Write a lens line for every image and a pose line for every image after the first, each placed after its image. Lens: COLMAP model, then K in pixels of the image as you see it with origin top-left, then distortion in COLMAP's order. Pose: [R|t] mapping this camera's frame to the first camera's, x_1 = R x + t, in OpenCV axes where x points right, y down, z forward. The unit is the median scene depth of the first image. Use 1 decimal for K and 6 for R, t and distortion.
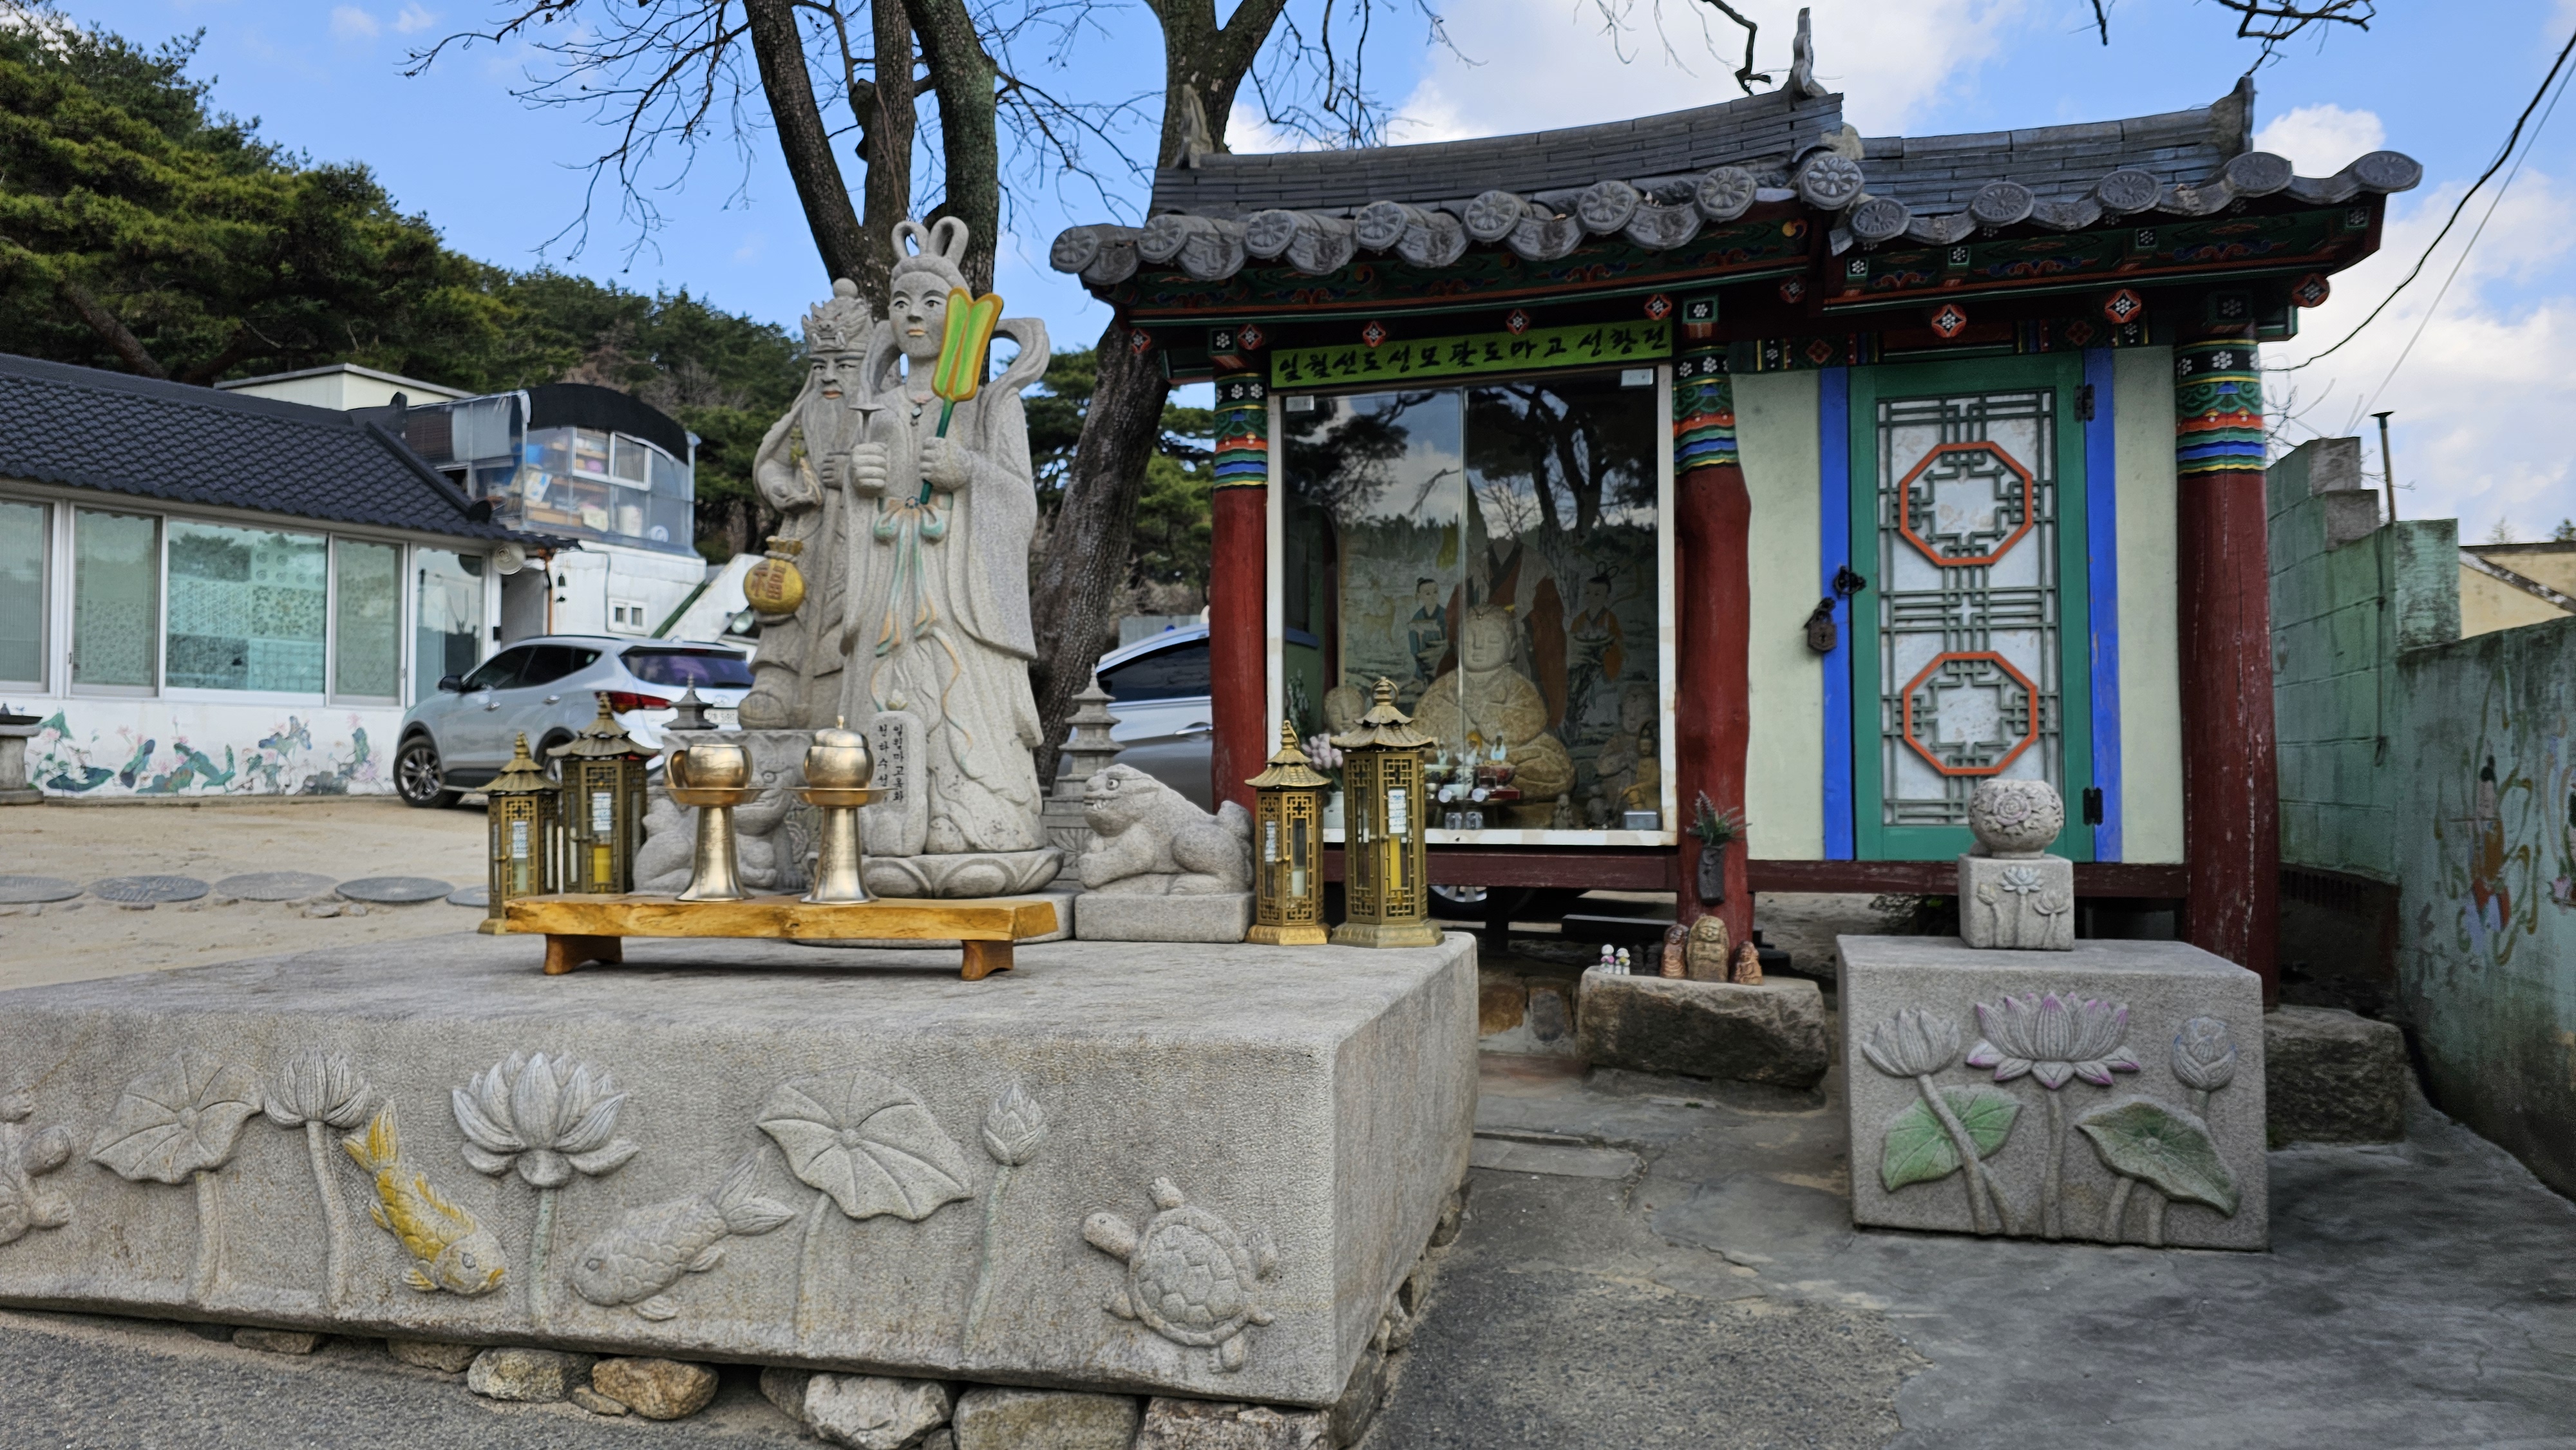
lens RADIAL K [[1621.7, 0, 1289.0], [0, 1621.7, 695.2], [0, 0, 1]] dist [0.043117, -0.048537]
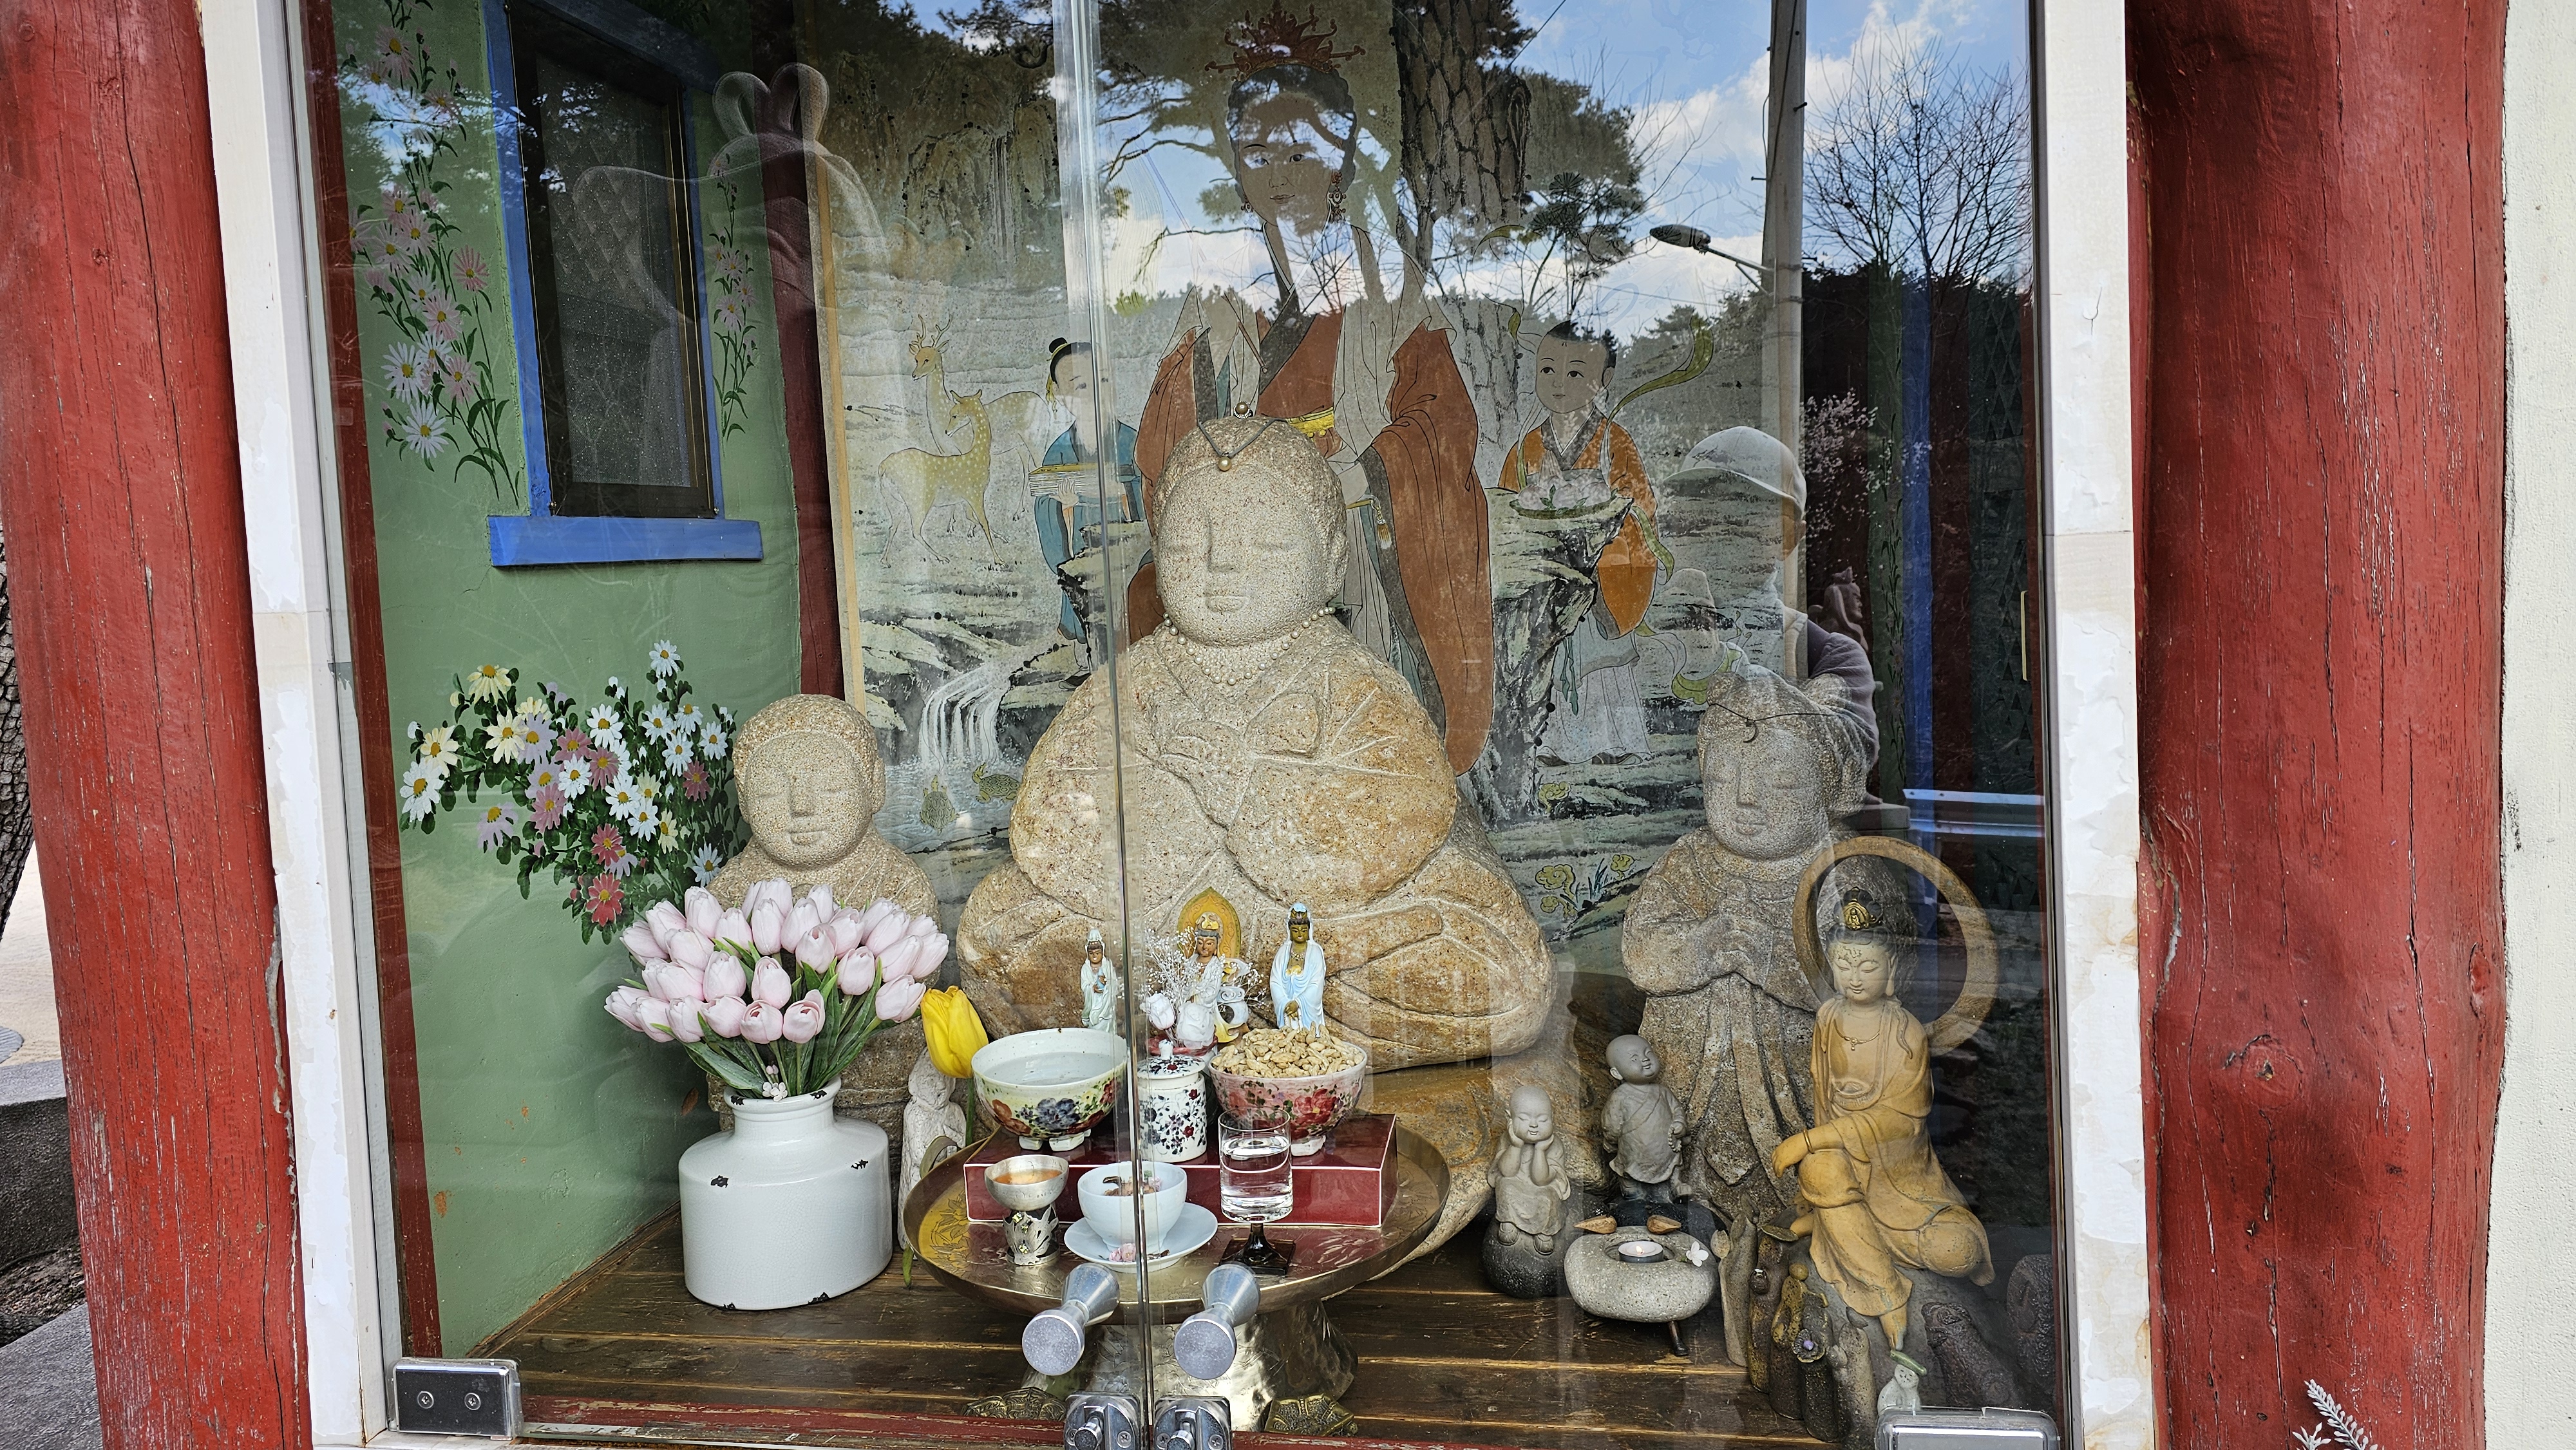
lens RADIAL K [[1621.7, 0, 1289.0], [0, 1621.7, 695.2], [0, 0, 1]] dist [0.043117, -0.048537]
pose [[0.993470, -0.051188, 0.101964, 0.090640], [0.037217, 0.990216, 0.134490, -0.042515], [-0.107850, -0.129817, 0.985655, 0.648377]]
